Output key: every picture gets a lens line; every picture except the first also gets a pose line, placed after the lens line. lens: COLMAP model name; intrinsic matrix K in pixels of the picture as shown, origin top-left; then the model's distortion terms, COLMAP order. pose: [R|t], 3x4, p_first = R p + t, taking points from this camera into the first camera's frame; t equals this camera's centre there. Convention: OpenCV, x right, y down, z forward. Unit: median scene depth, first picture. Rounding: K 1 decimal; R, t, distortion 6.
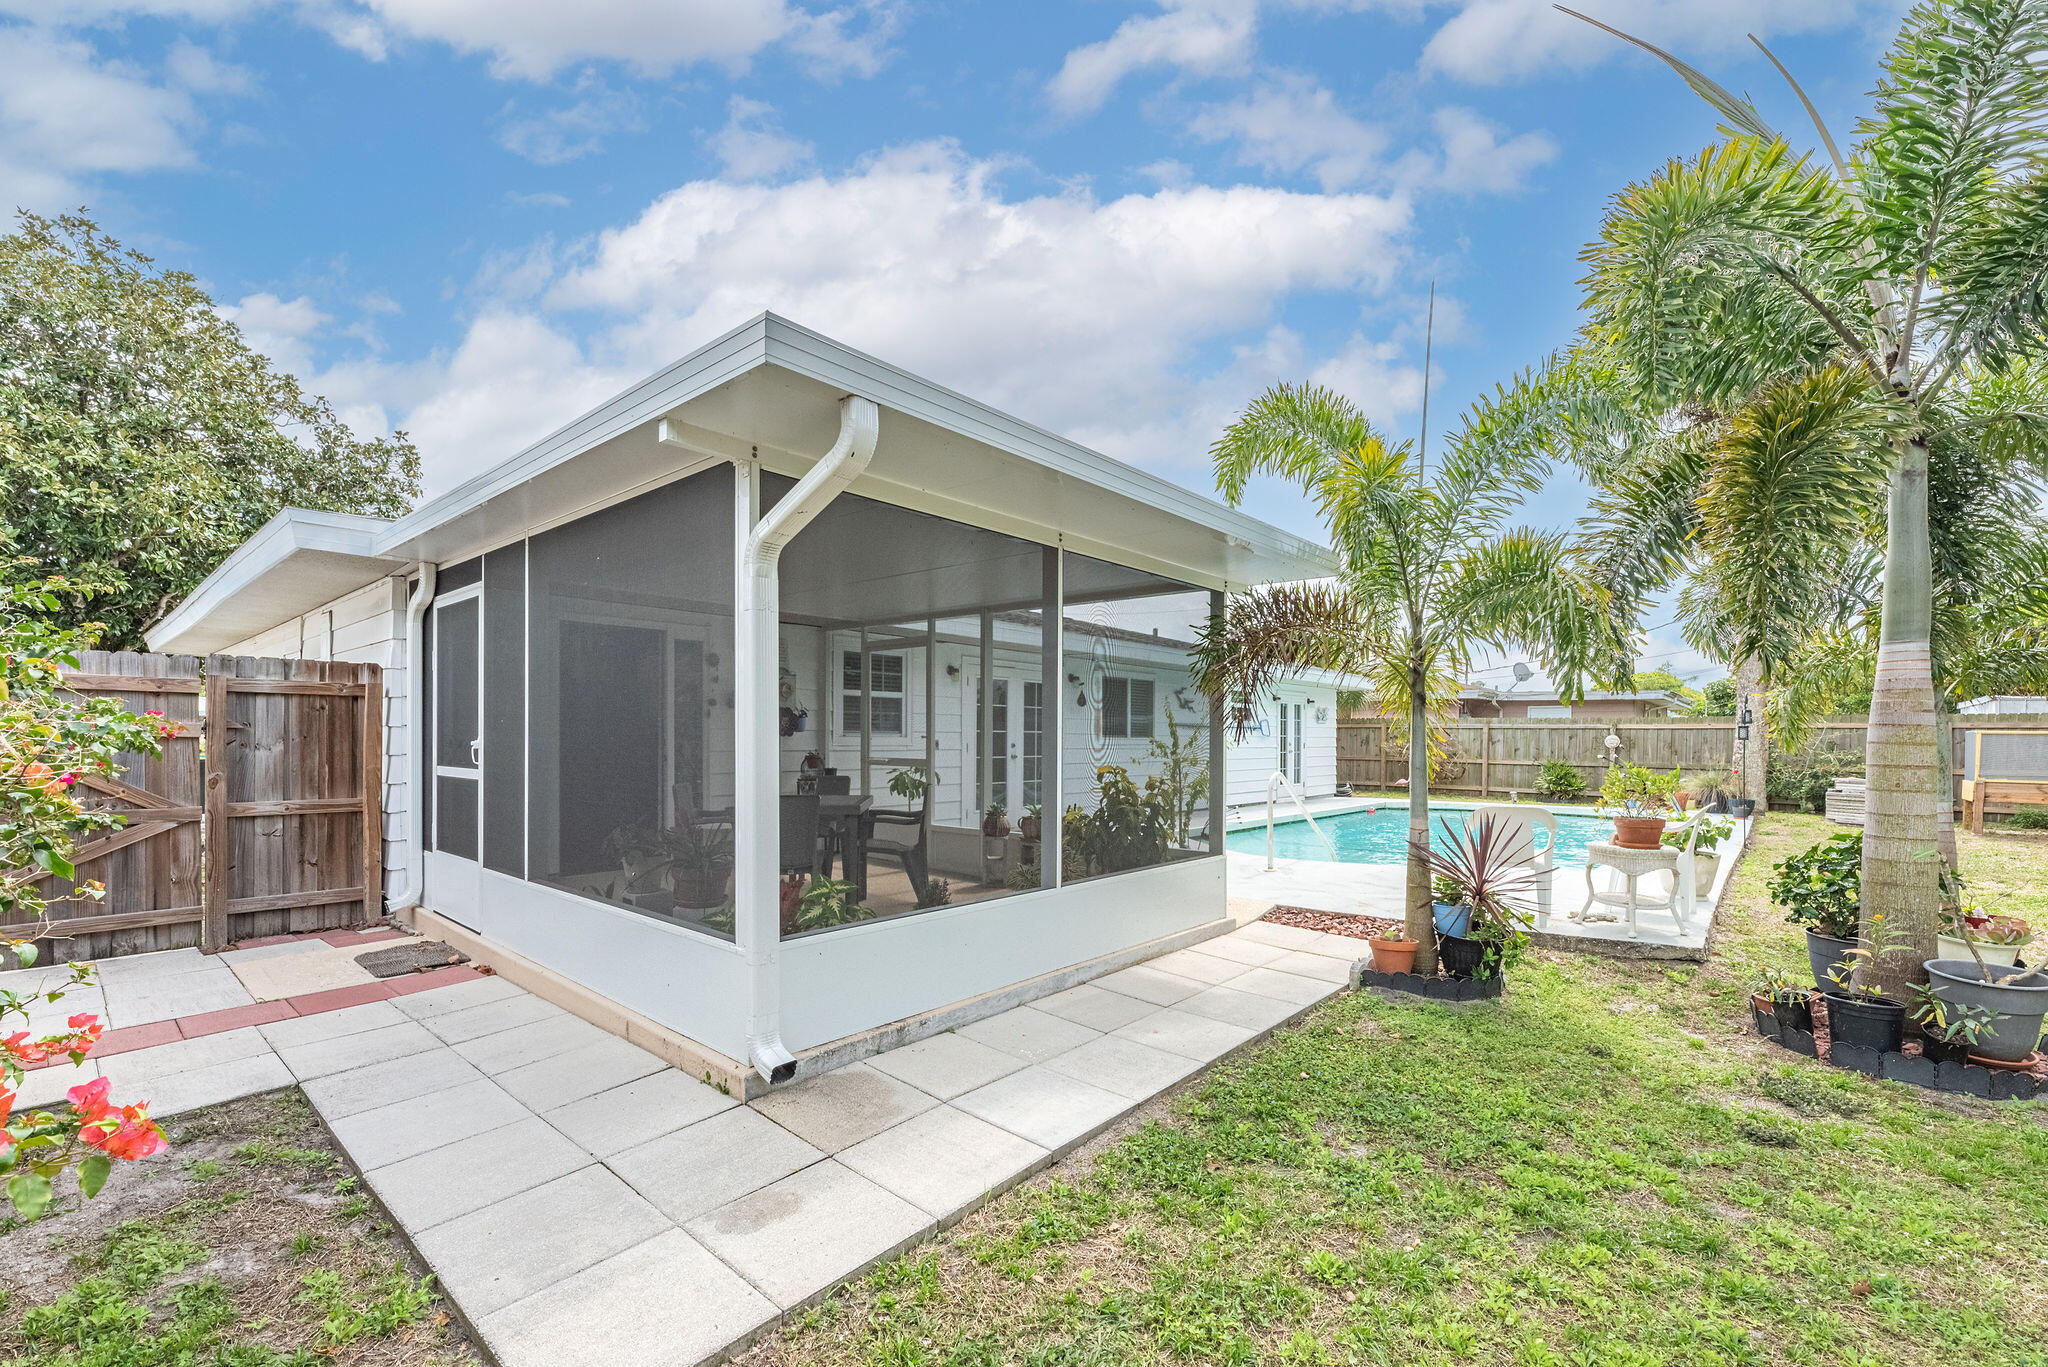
lens RADIAL K [[827.3, 0, 1085.0], [0, 827.3, 741.0], [0, 0, 1]] dist [0.001130, -0.000108]
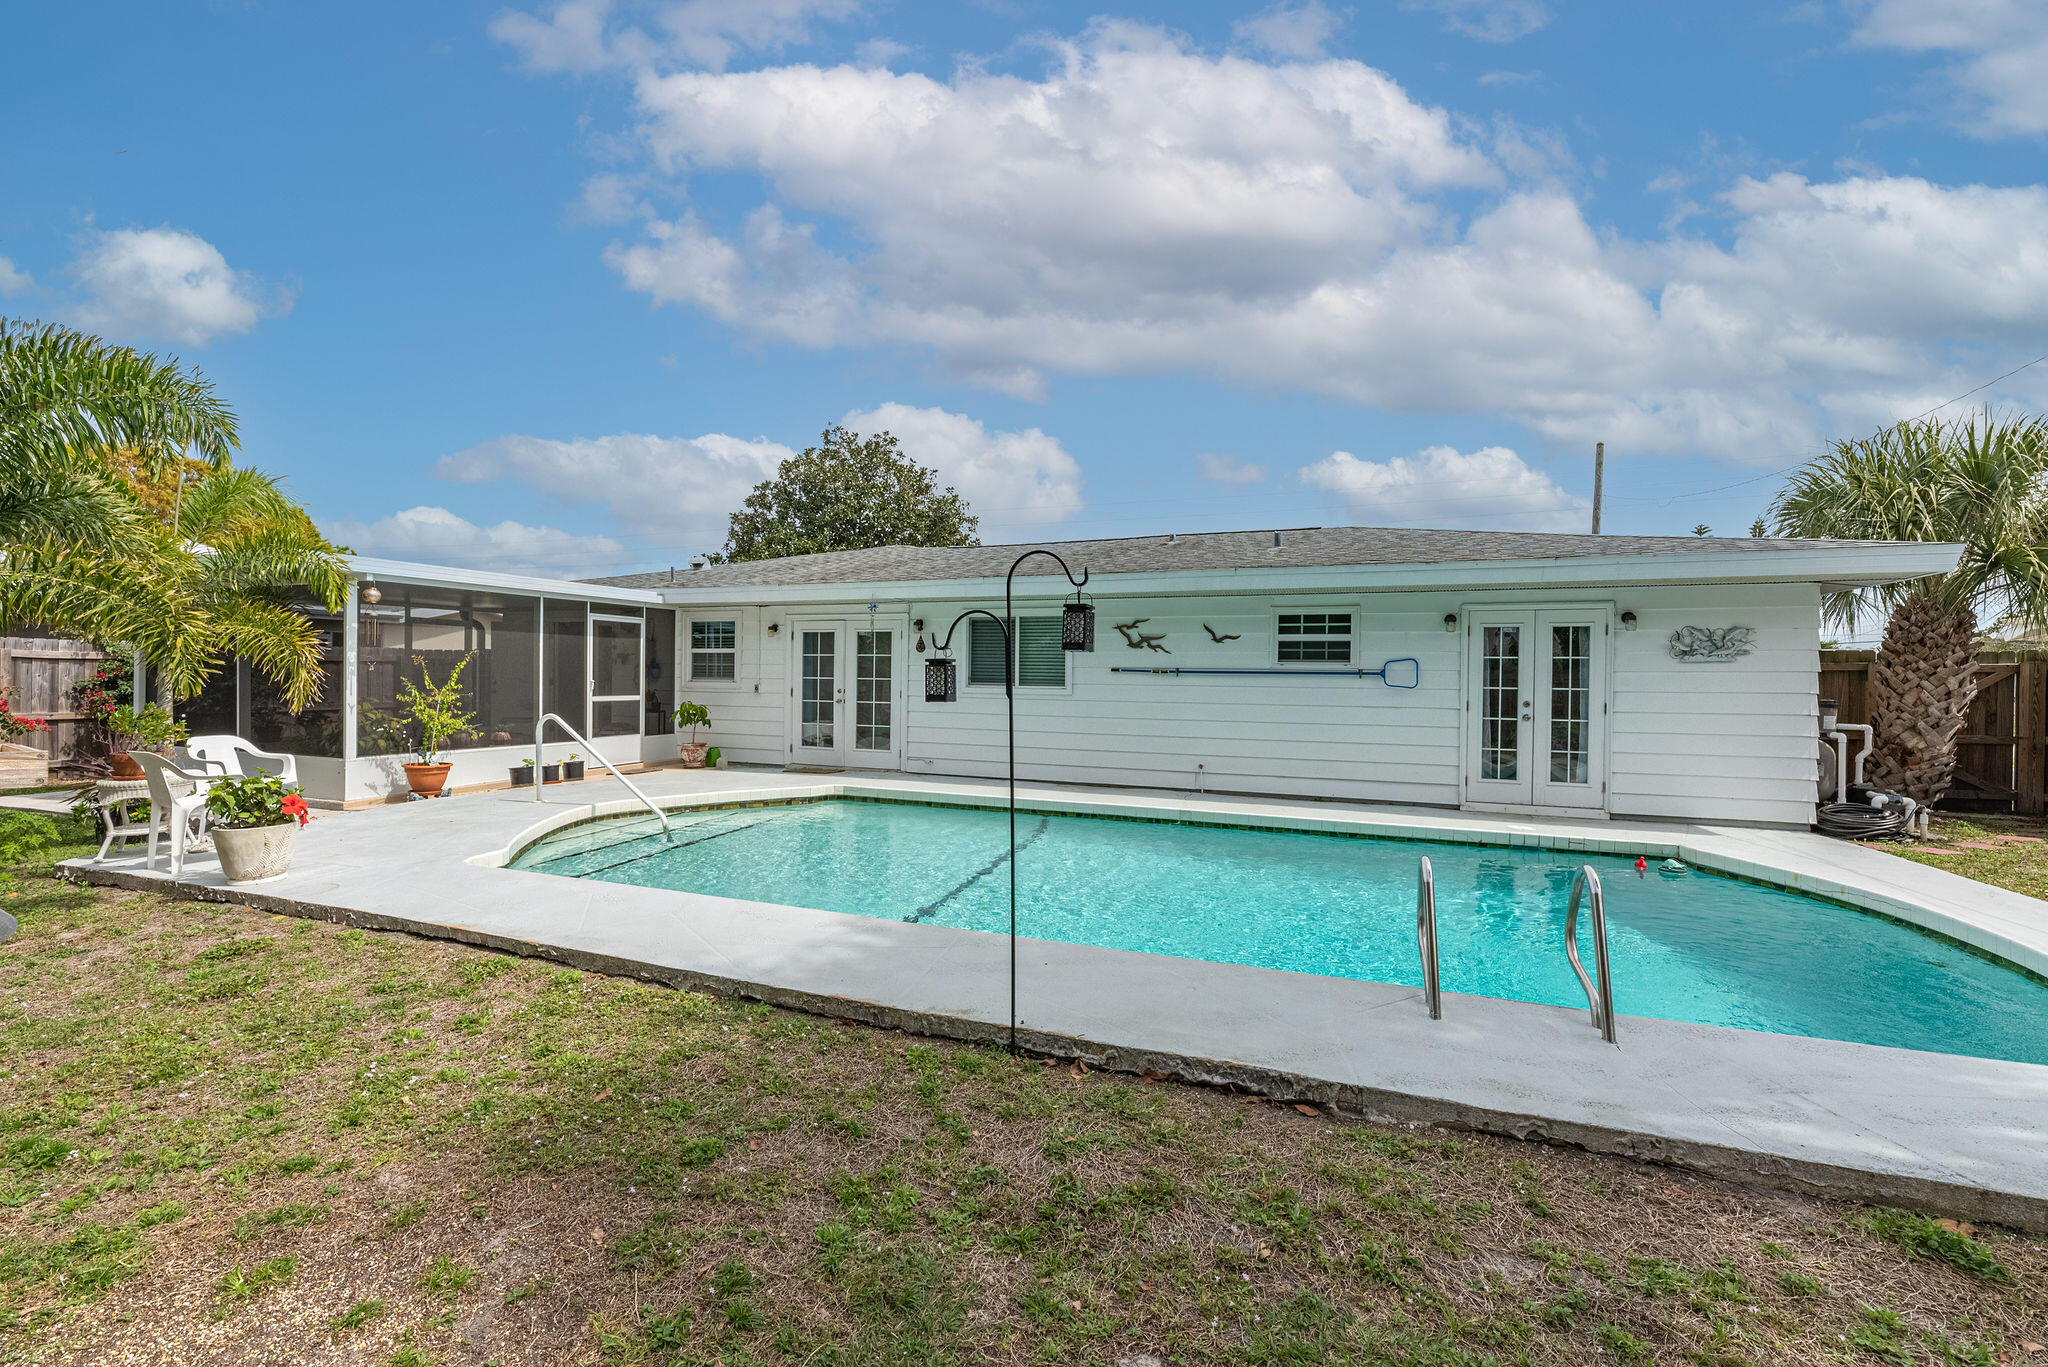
lens RADIAL K [[827.3, 0, 1017.9], [0, 827.3, 691.6], [0, 0, 1]] dist [0.001130, -0.000108]
pose [[0.314914, 0.015903, -0.948987, 0.984013], [-0.014679, 0.999822, 0.011884, -0.010268], [0.949007, 0.010188, 0.315091, 0.844709]]
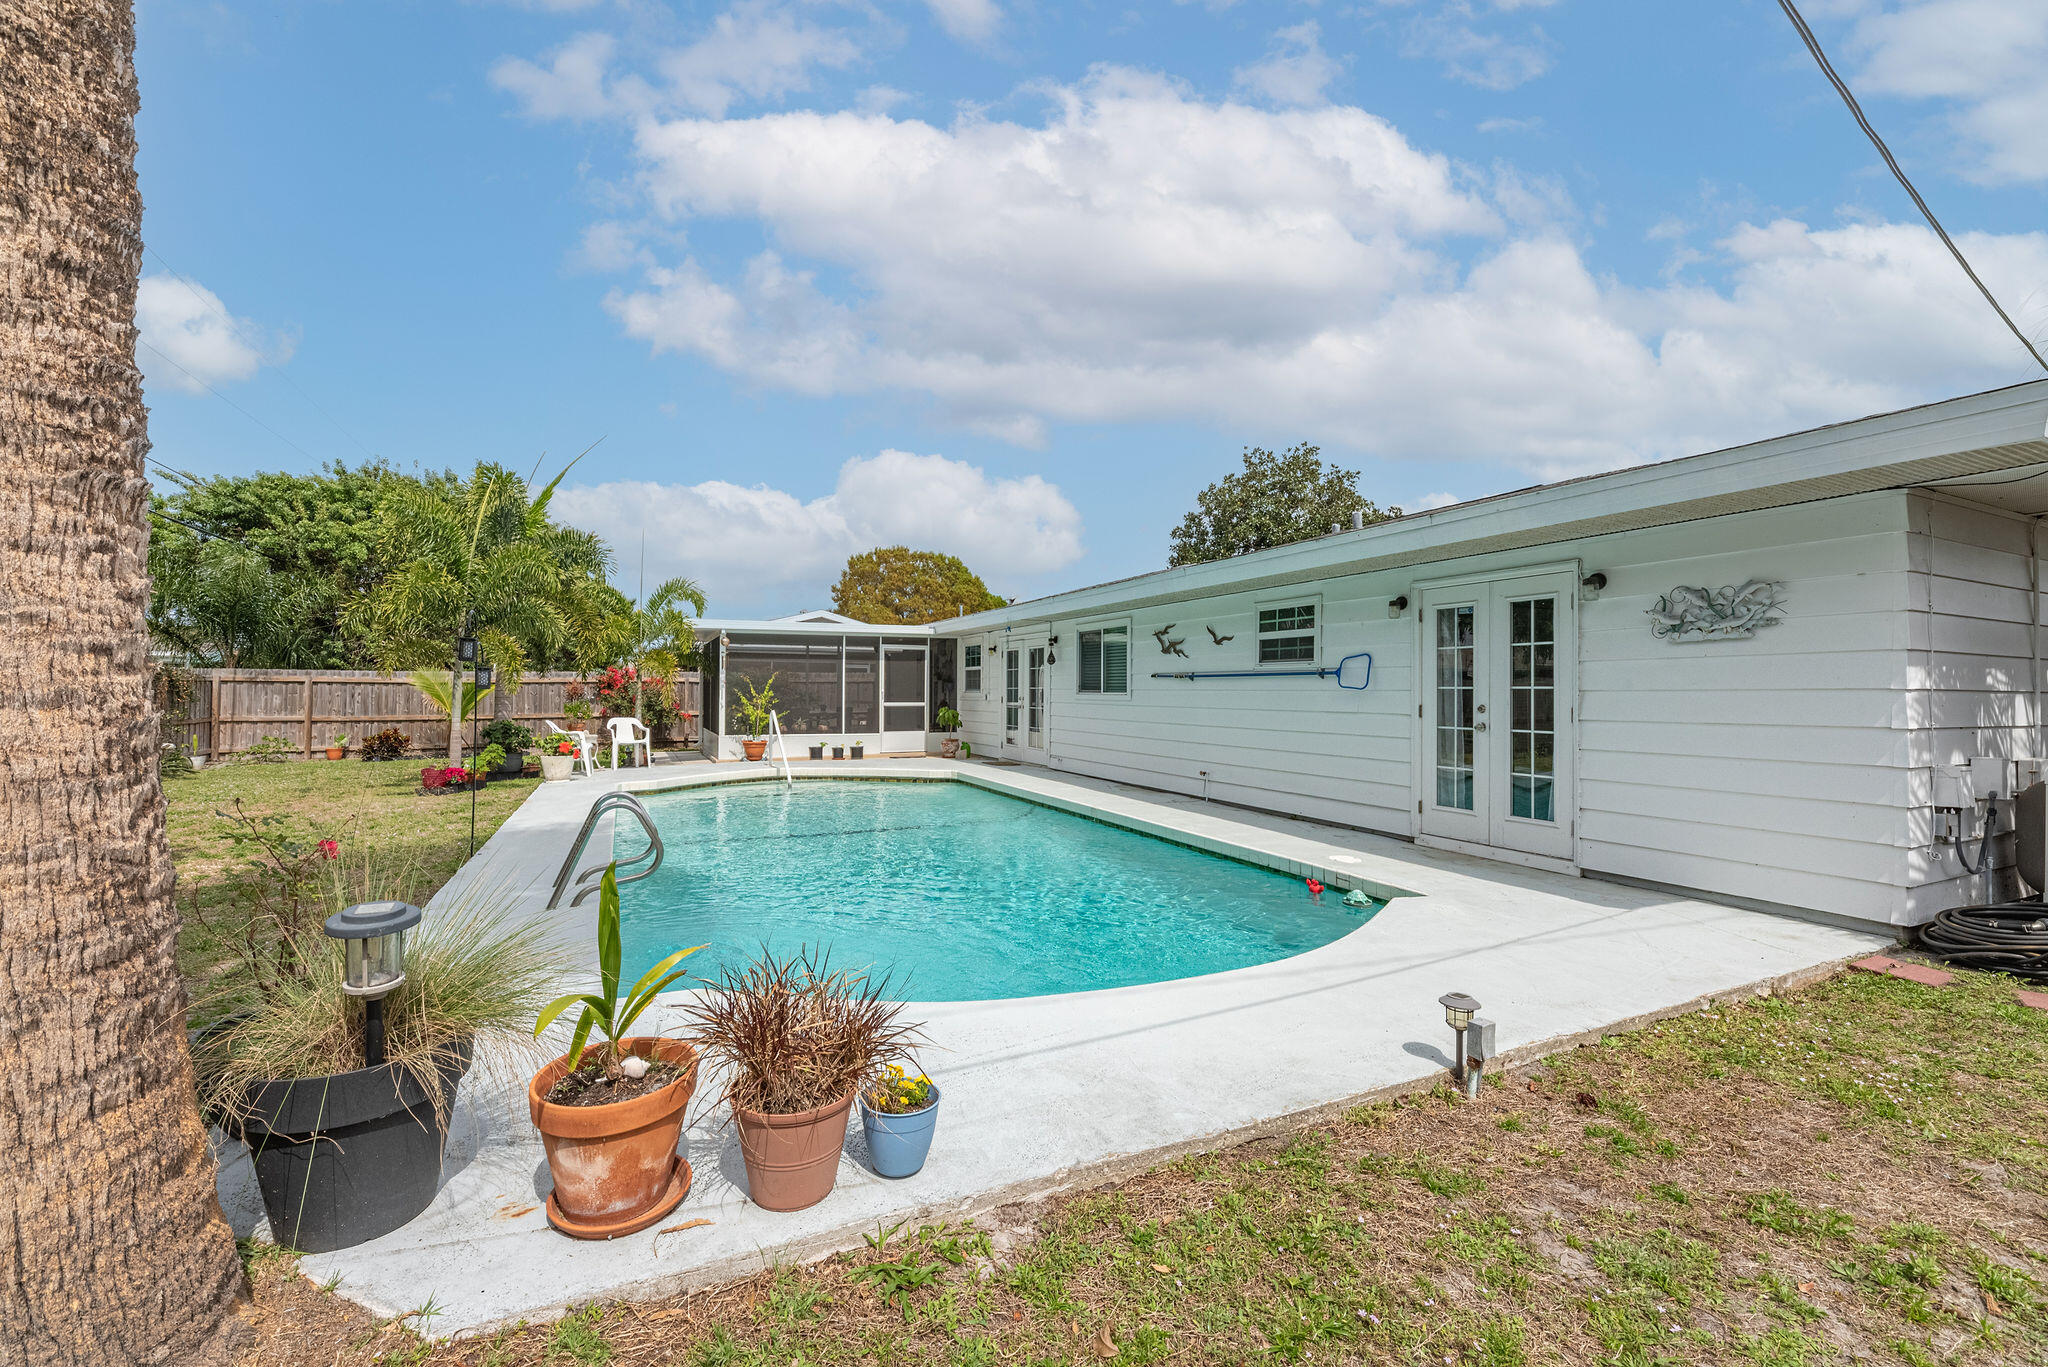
lens RADIAL K [[827.3, 0, 1033.9], [0, 827.3, 675.5], [0, 0, 1]] dist [0.001130, -0.000108]
pose [[-0.430130, -0.021019, -0.902522, 1.057310], [-0.007290, 0.999777, -0.019810, -0.005556], [0.902737, -0.001942, -0.430188, 1.527164]]
